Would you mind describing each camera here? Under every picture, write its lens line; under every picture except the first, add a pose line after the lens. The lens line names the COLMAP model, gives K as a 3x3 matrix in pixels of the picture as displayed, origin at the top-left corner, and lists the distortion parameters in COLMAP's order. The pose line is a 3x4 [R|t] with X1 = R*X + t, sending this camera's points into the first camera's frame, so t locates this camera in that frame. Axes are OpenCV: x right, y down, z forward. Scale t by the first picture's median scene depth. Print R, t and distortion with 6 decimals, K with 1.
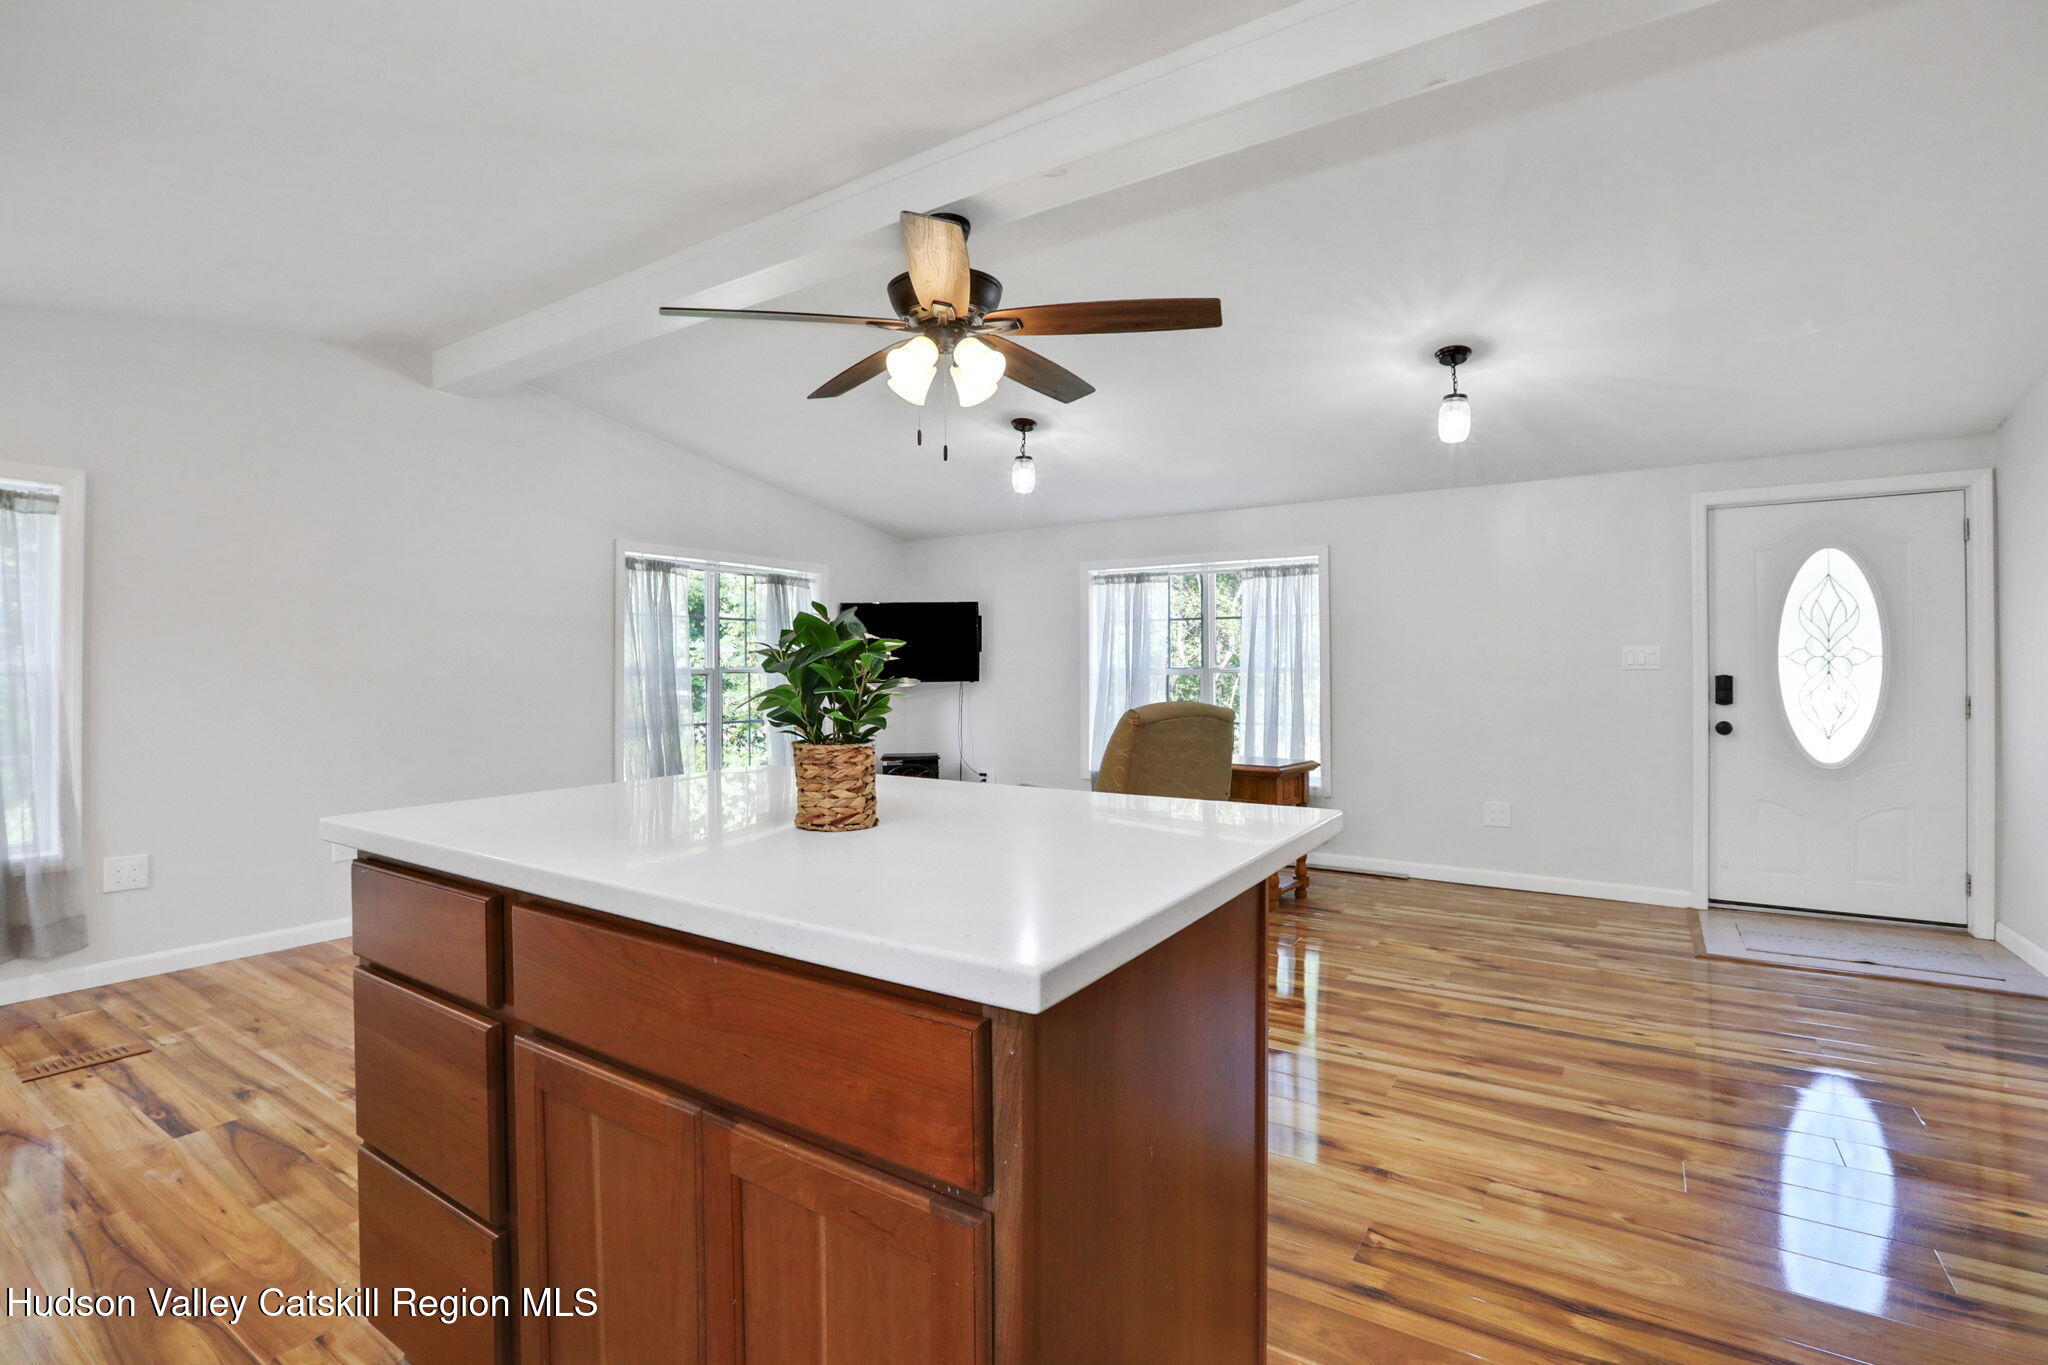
lens RADIAL K [[974.1, 0, 1005.6], [0, 974.1, 667.9], [0, 0, 1]] dist [-0.045957, 0.013803]
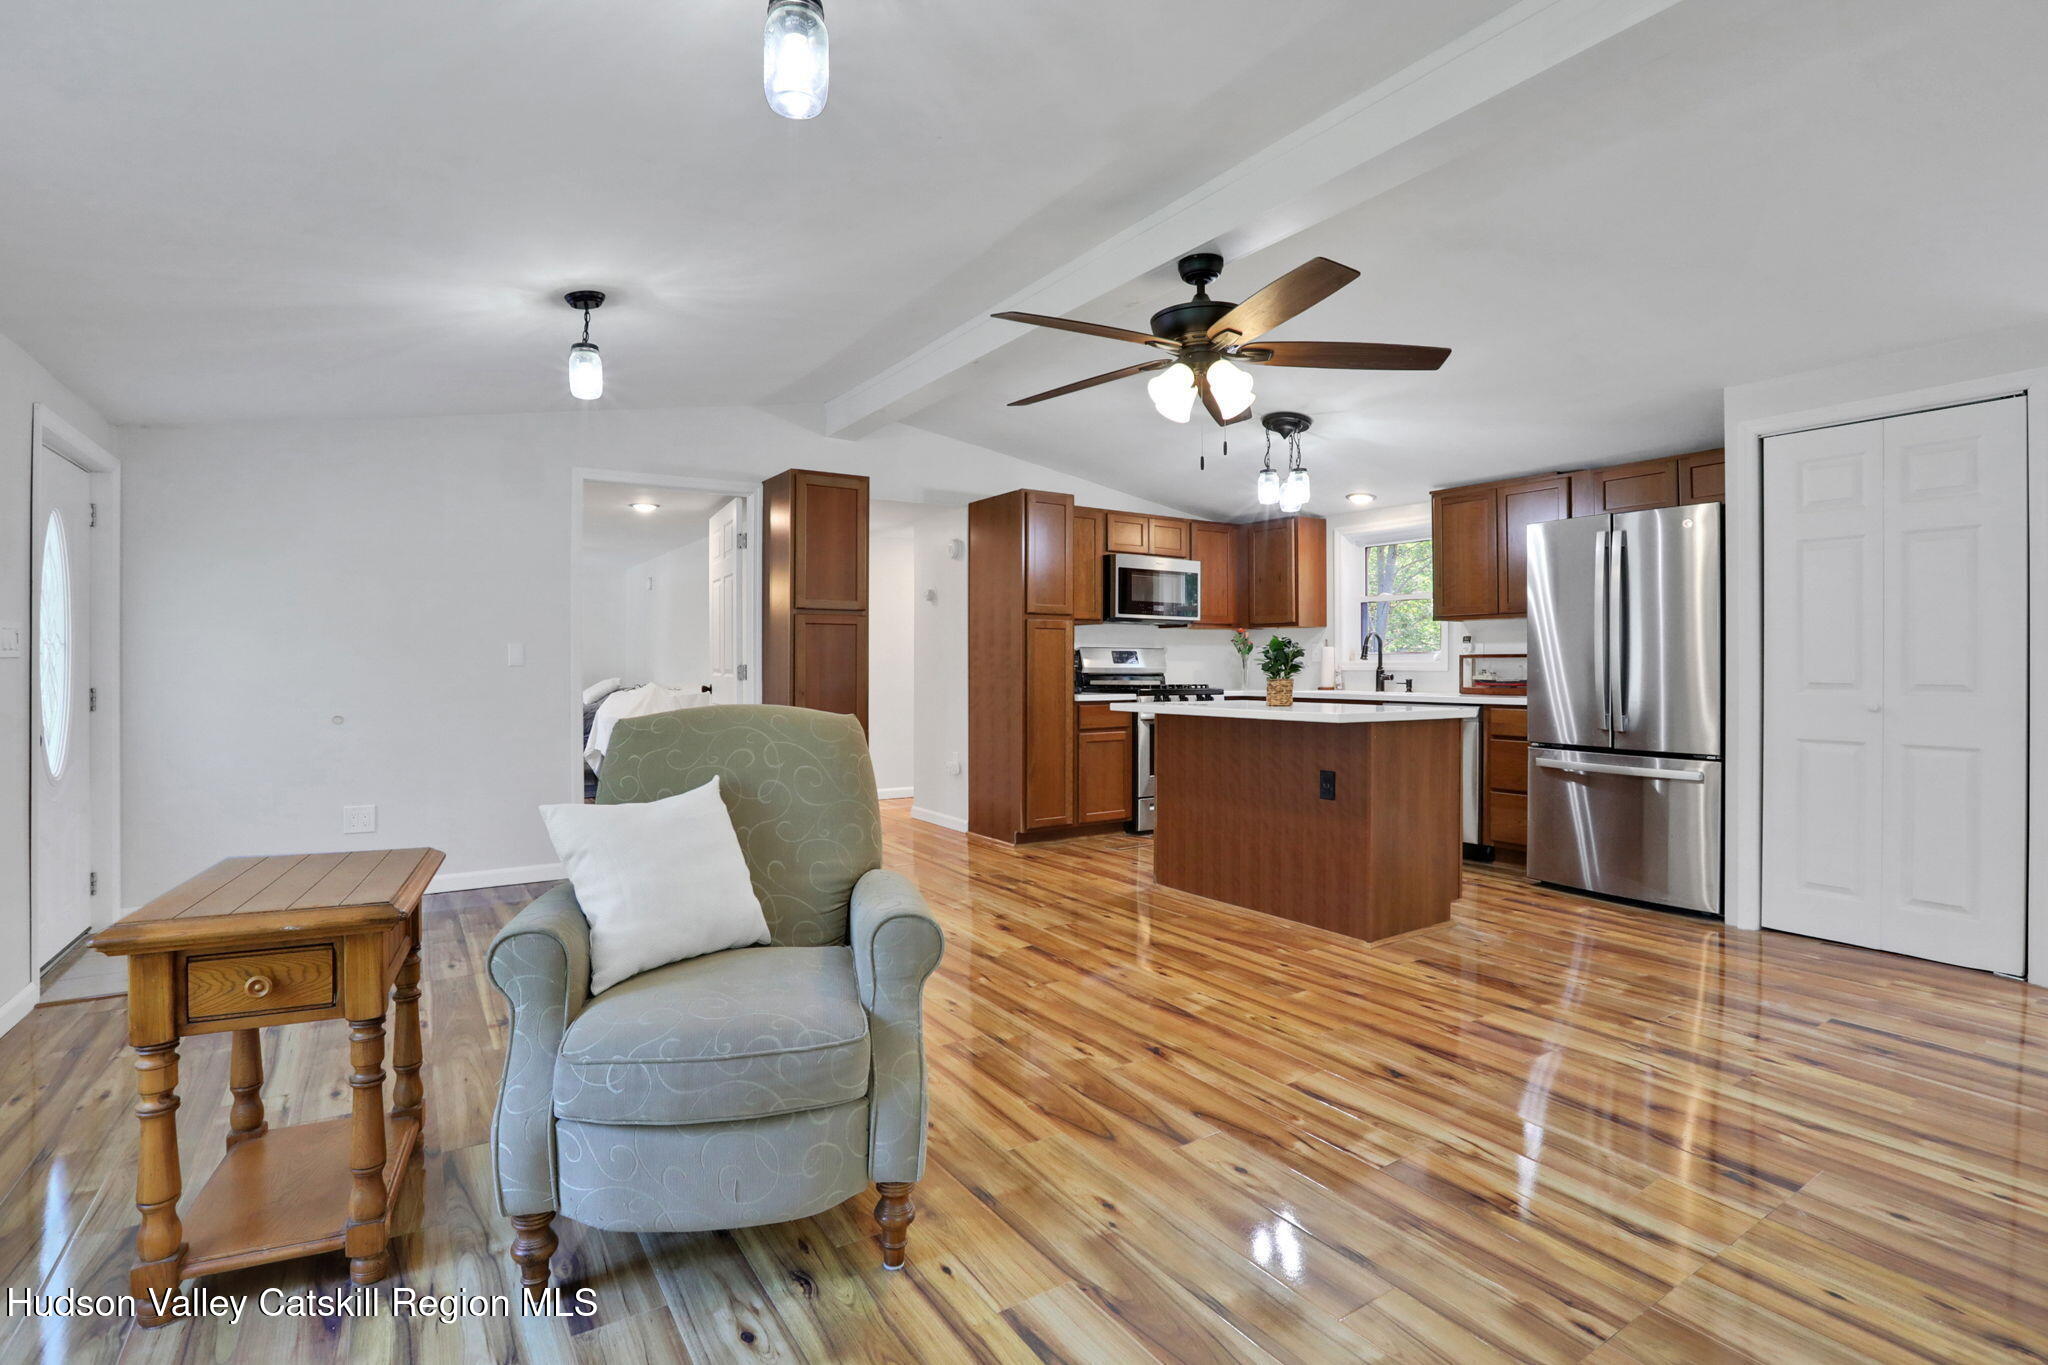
lens RADIAL K [[974.1, 0, 1005.6], [0, 974.1, 667.9], [0, 0, 1]] dist [-0.045957, 0.013803]
pose [[-0.922045, 0.001788, 0.387080, -0.191928], [0.002319, 0.999997, 0.000906, 0.013723], [-0.387077, 0.001733, -0.922046, 1.421983]]
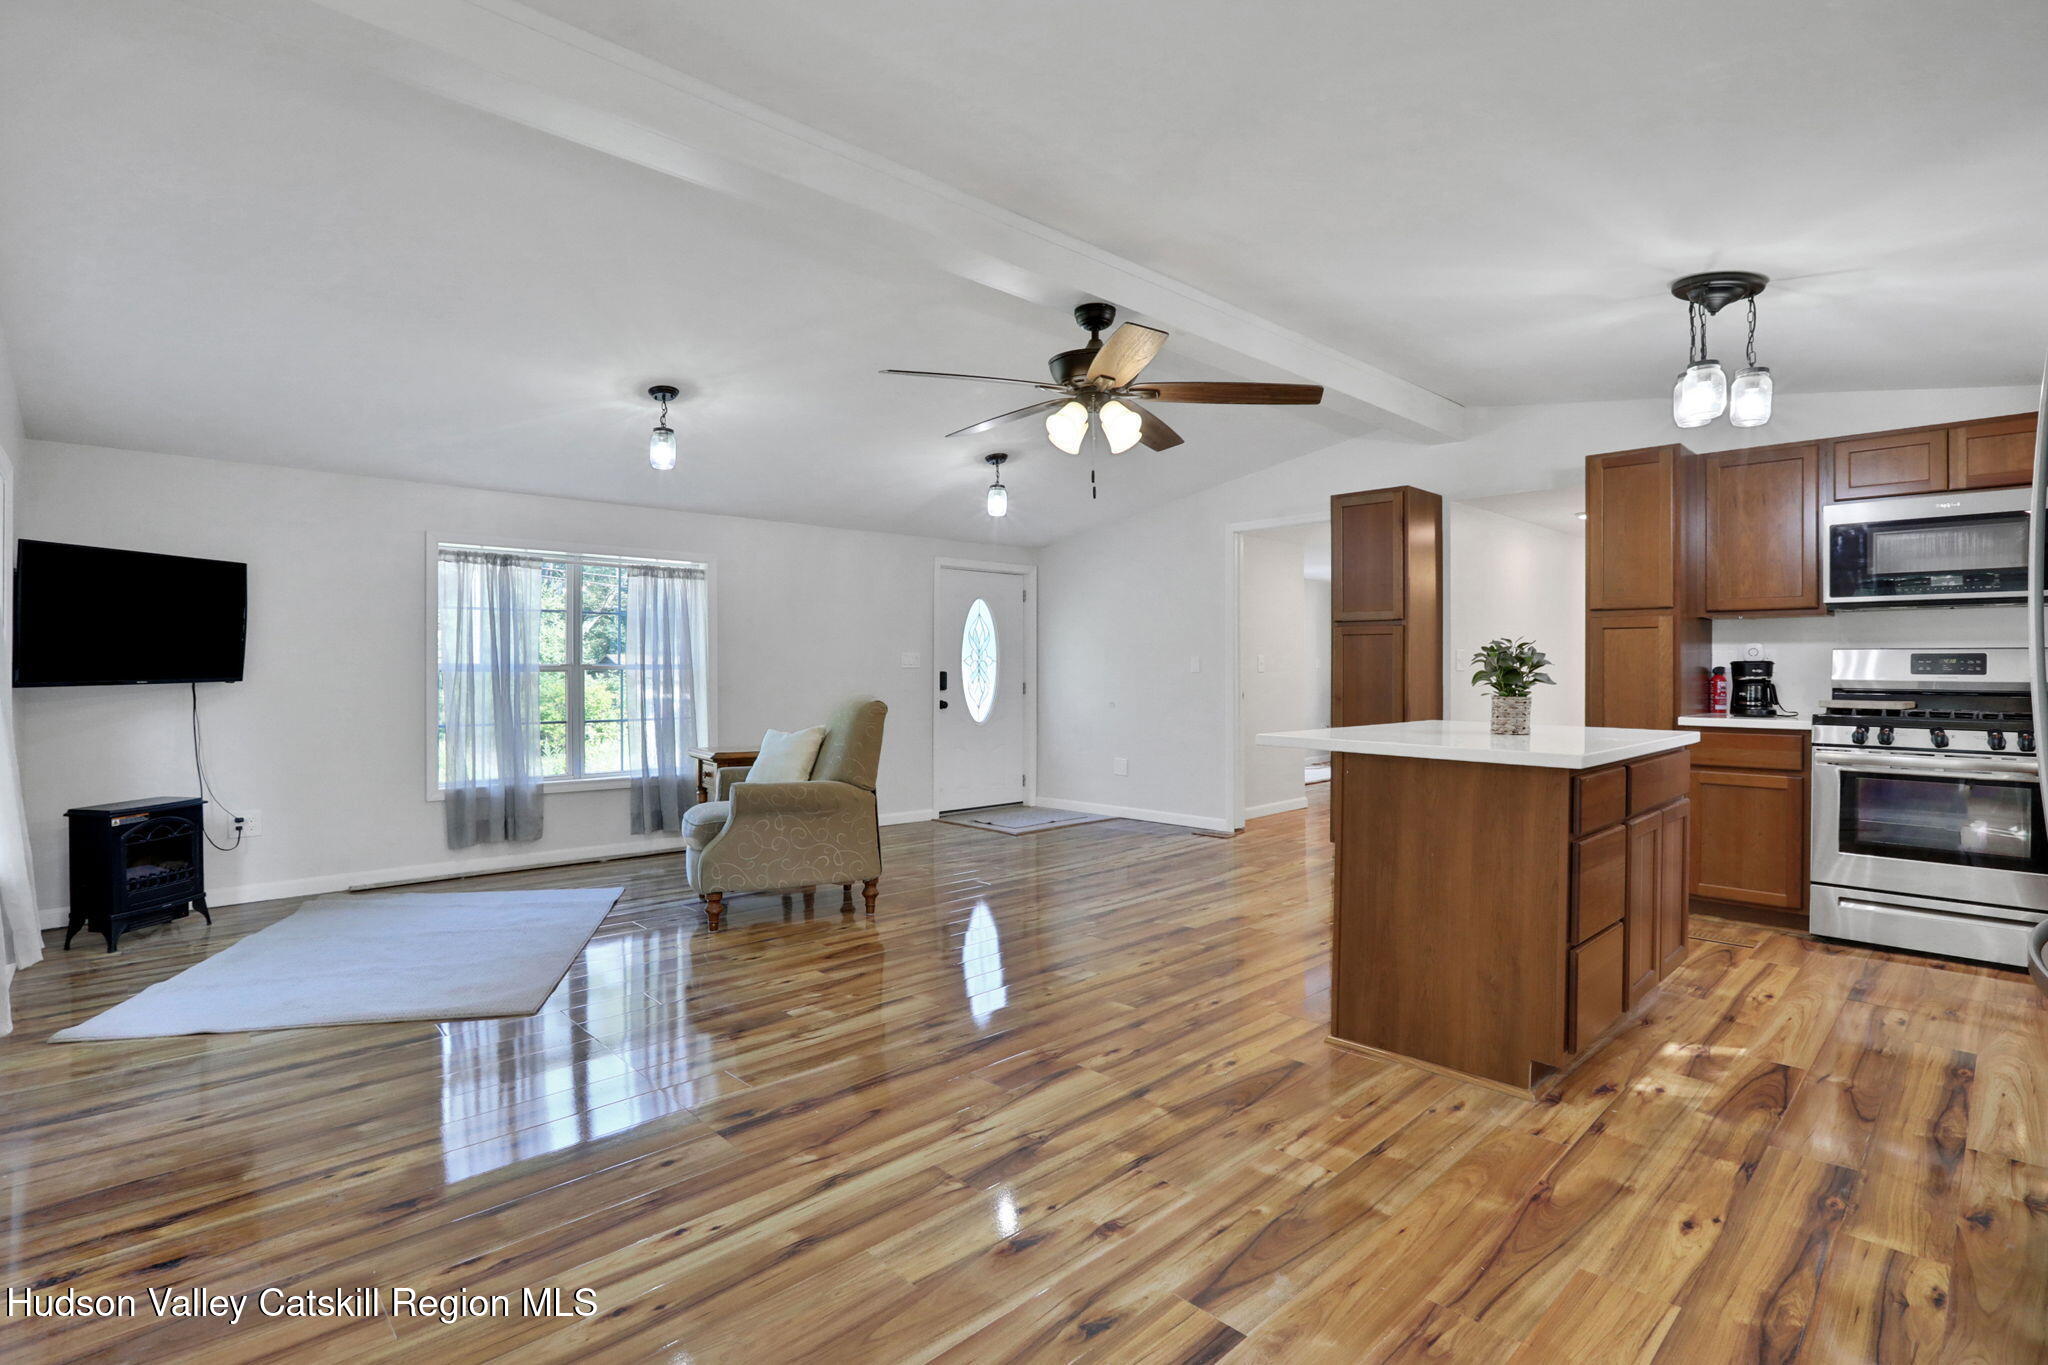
lens RADIAL K [[974.1, 0, 1005.6], [0, 974.1, 667.9], [0, 0, 1]] dist [-0.045957, 0.013803]
pose [[0.219287, 0.005288, 0.975646, -0.876316], [-0.002640, 0.999985, -0.004826, 0.008957], [-0.975657, -0.001517, 0.219297, 0.557995]]
